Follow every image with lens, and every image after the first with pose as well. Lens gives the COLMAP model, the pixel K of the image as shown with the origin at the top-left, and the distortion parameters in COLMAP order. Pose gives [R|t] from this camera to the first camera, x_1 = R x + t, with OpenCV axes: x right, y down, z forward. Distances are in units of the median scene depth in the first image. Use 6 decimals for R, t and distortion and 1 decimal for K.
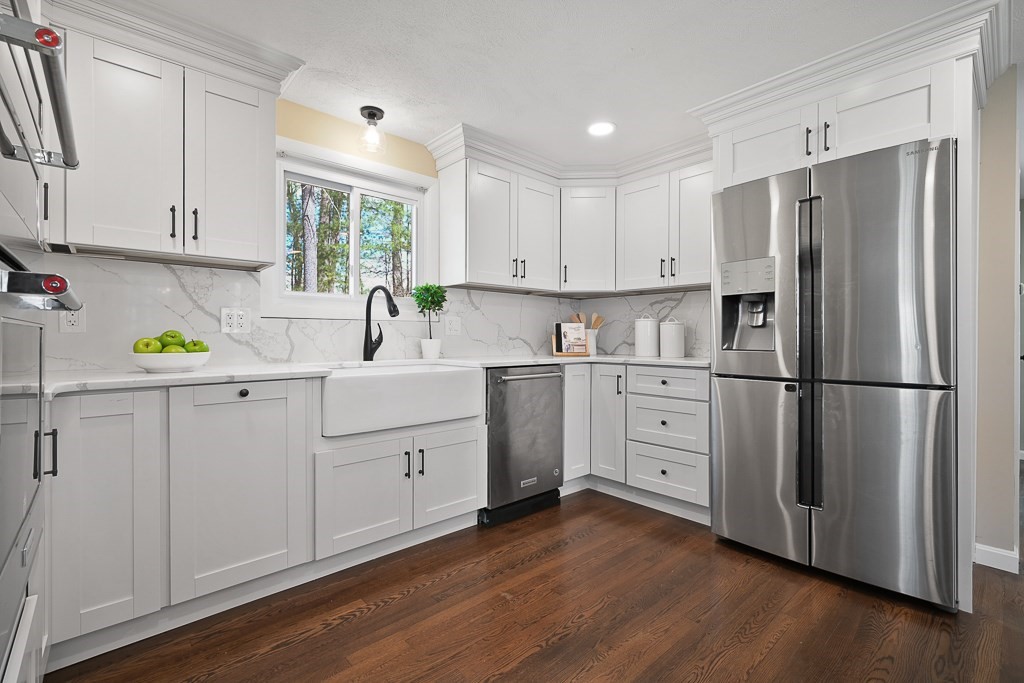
lens RADIAL K [[455.8, 0, 513.0], [0, 455.8, 338.2], [0, 0, 1]] dist [0.001030, 0.000323]
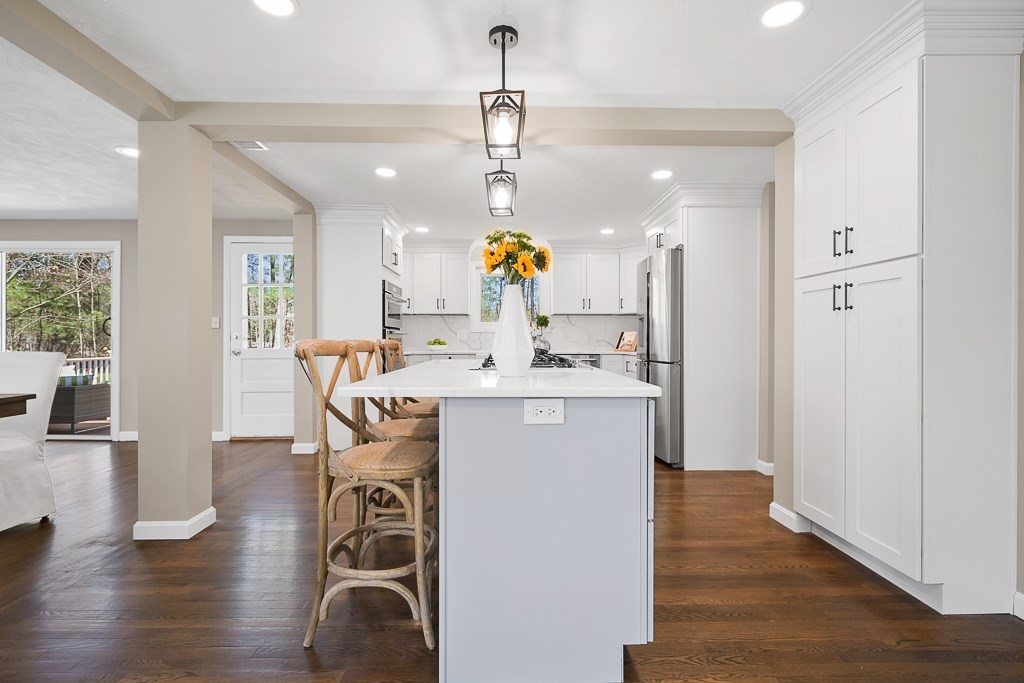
lens RADIAL K [[455.8, 0, 509.6], [0, 455.8, 341.9], [0, 0, 1]] dist [0.001030, 0.000323]
pose [[0.754898, -0.001120, -0.655841, 1.340232], [-0.000500, 0.999997, -0.002284, 0.011971], [0.655842, 0.002052, 0.754895, -0.834272]]
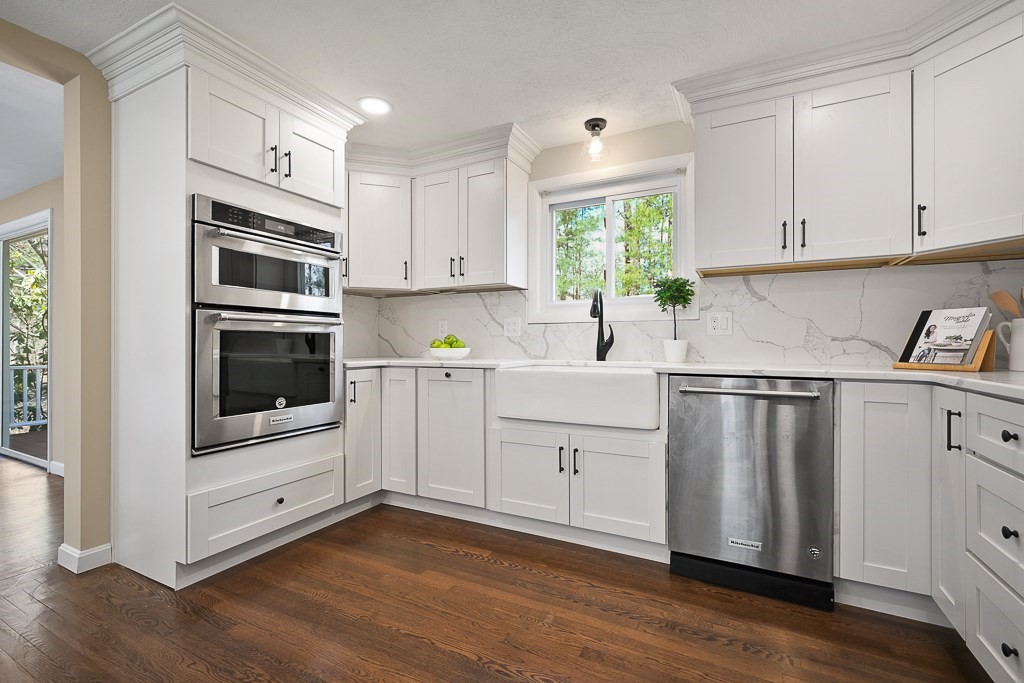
lens RADIAL K [[455.8, 0, 508.4], [0, 455.8, 341.7], [0, 0, 1]] dist [0.001030, 0.000323]
pose [[0.348781, -0.005588, -0.937188, 0.663590], [-0.002452, 0.999973, -0.006875, 0.015212], [0.937201, 0.004696, 0.348758, 0.492952]]
